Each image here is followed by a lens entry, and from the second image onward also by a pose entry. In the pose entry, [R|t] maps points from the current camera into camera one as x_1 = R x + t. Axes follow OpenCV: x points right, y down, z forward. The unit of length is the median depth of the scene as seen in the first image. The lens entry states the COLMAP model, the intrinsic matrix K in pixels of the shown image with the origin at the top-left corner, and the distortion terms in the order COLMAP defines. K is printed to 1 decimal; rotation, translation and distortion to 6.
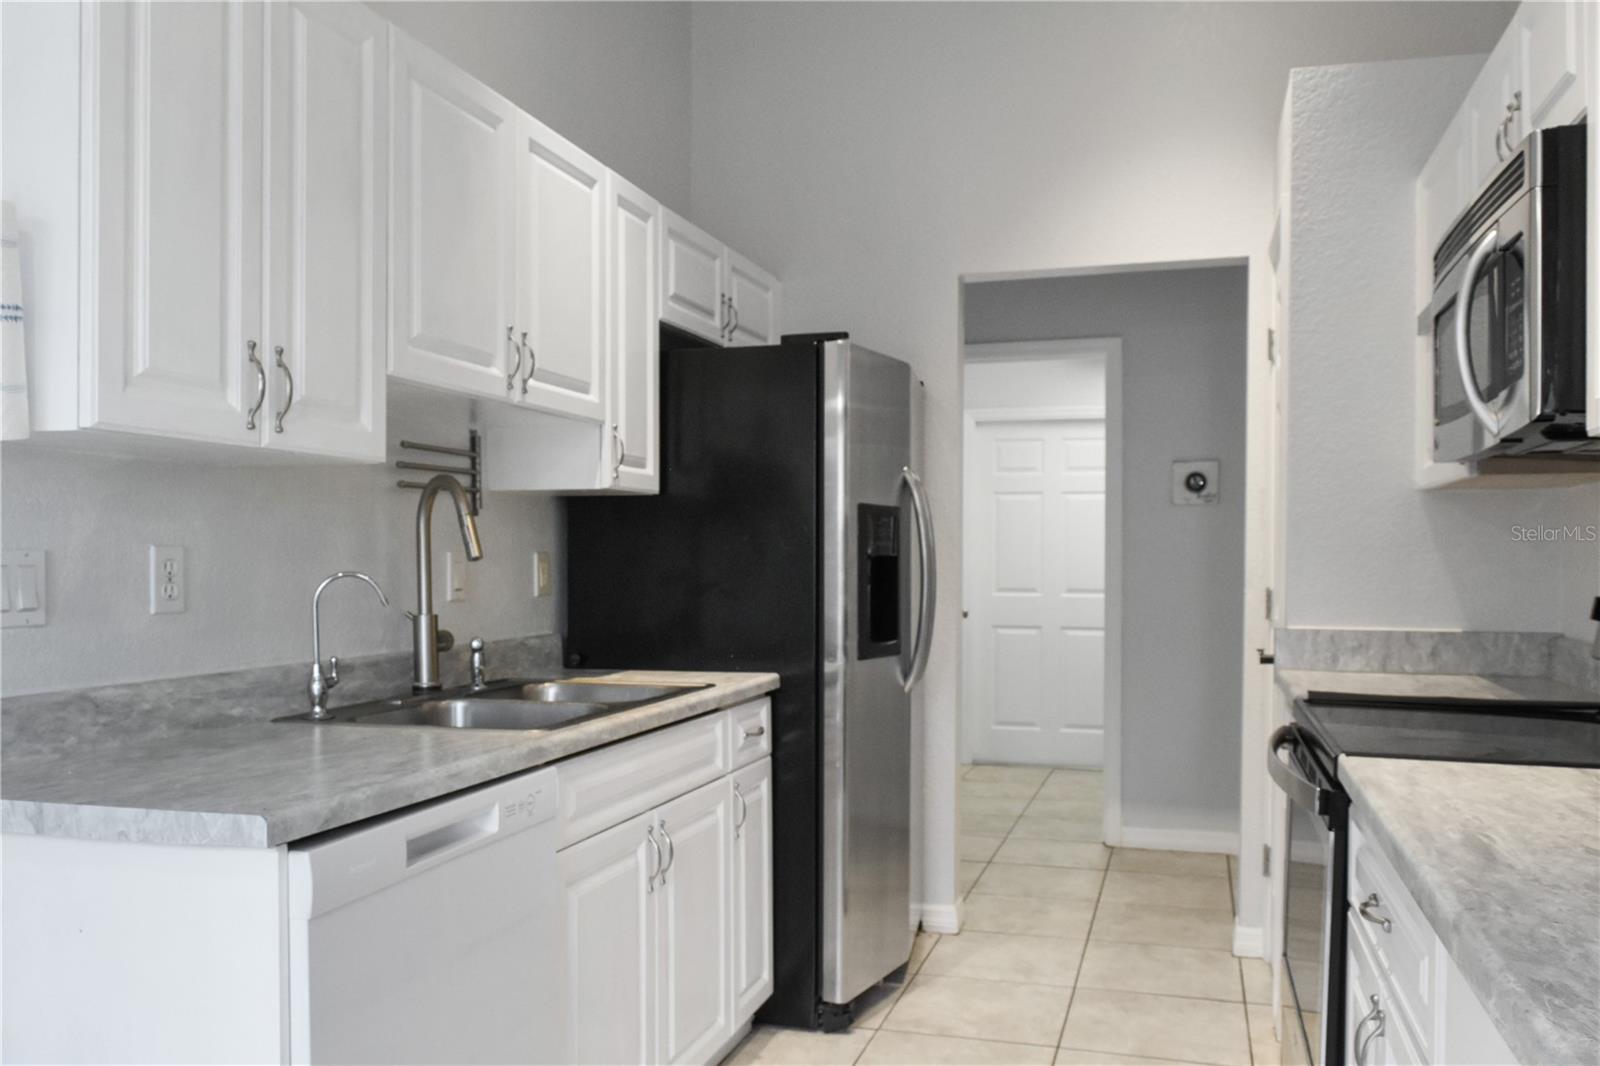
lens RADIAL K [[1253.1, 0, 829.2], [0, 1253.1, 569.1], [0, 0, 1]] dist [-0.008752, -0.001949]
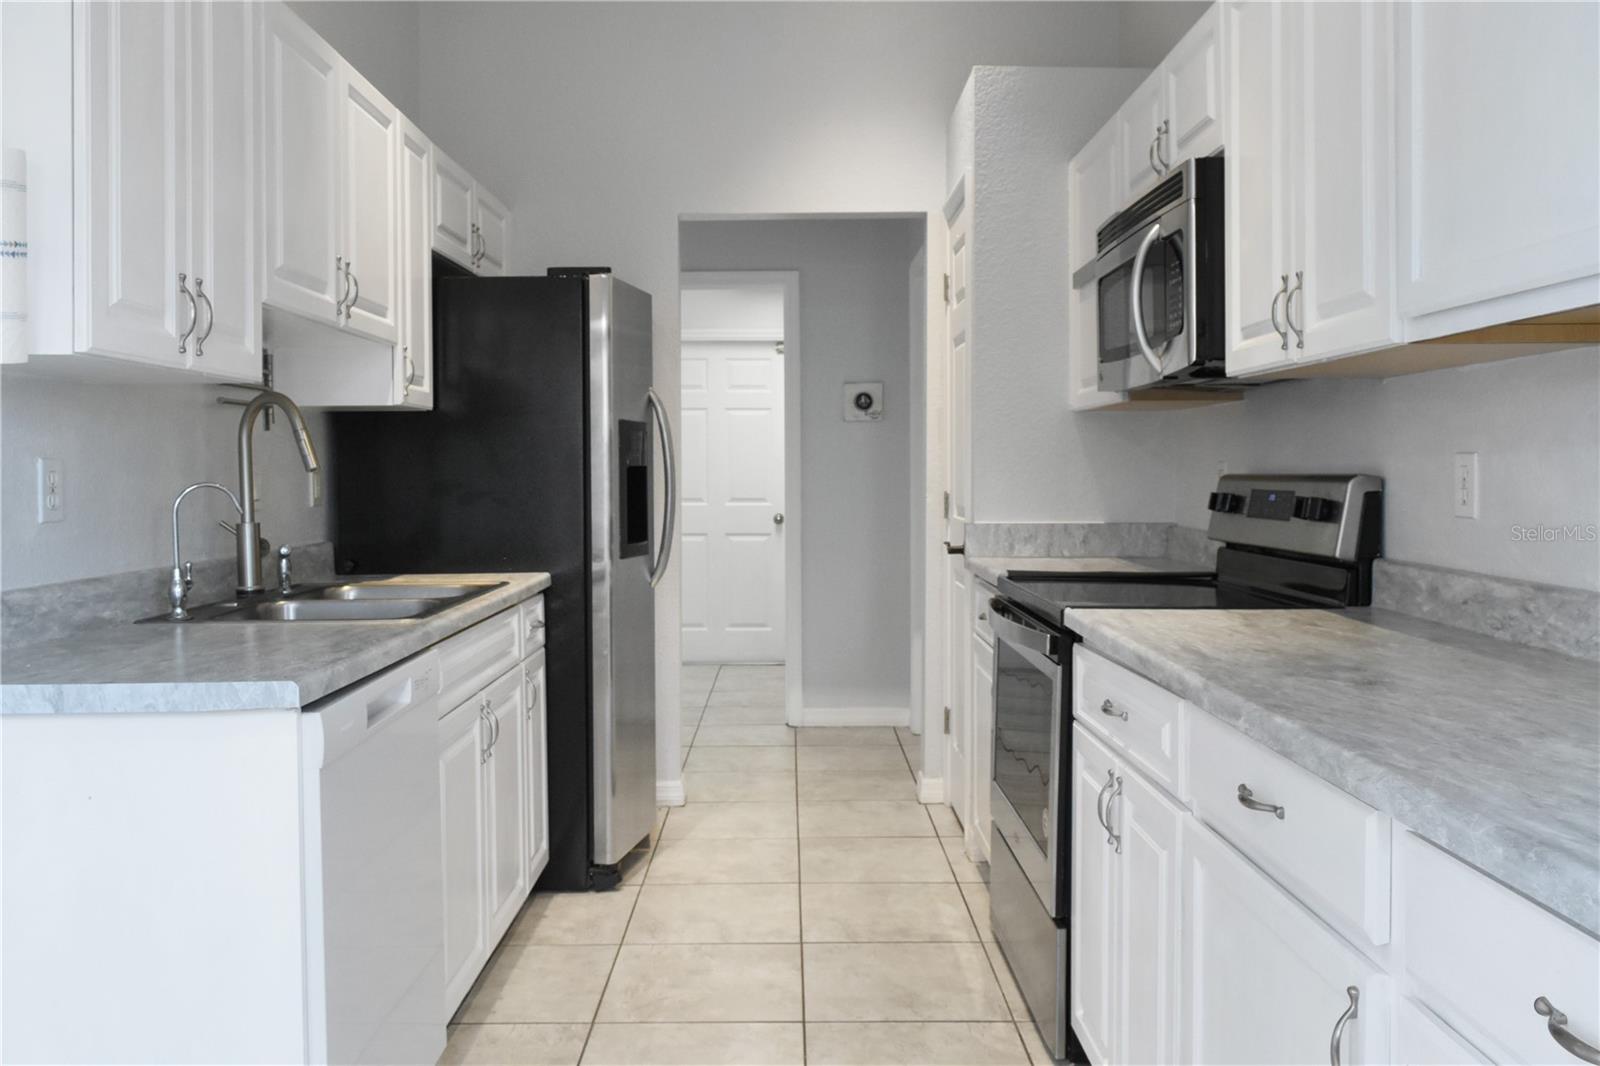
lens RADIAL K [[1269.2, 0, 781.7], [0, 1269.2, 485.2], [0, 0, 1]] dist [-0.007712, -0.001396]
pose [[0.961127, -0.009858, 0.275930, -0.160755], [0.009438, 0.999951, 0.002849, 0.004779], [-0.275944, -0.000134, 0.961174, -0.143461]]
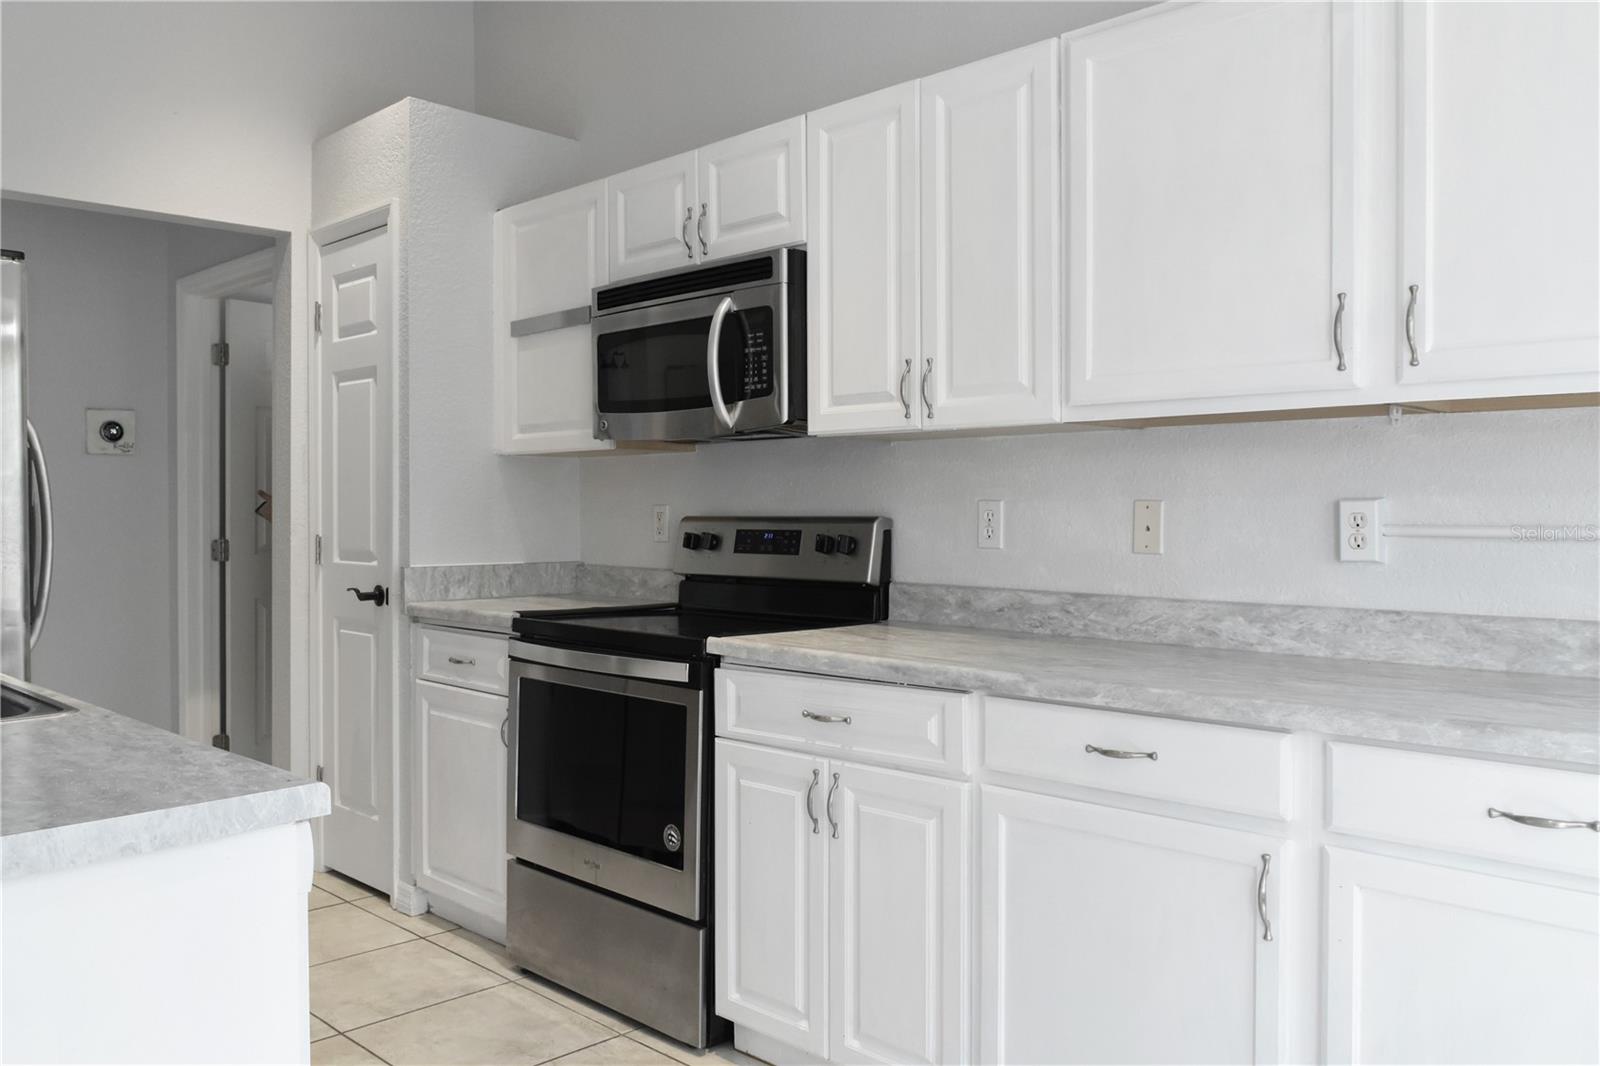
lens RADIAL K [[1272.1, 0, 790.0], [0, 1272.1, 520.3], [0, 0, 1]] dist [-0.011528, -0.004433]
pose [[0.474809, -0.010409, 0.880027, -0.536269], [0.010828, 0.999923, 0.005985, -0.000516], [-0.880022, 0.006688, 0.474885, 0.113036]]
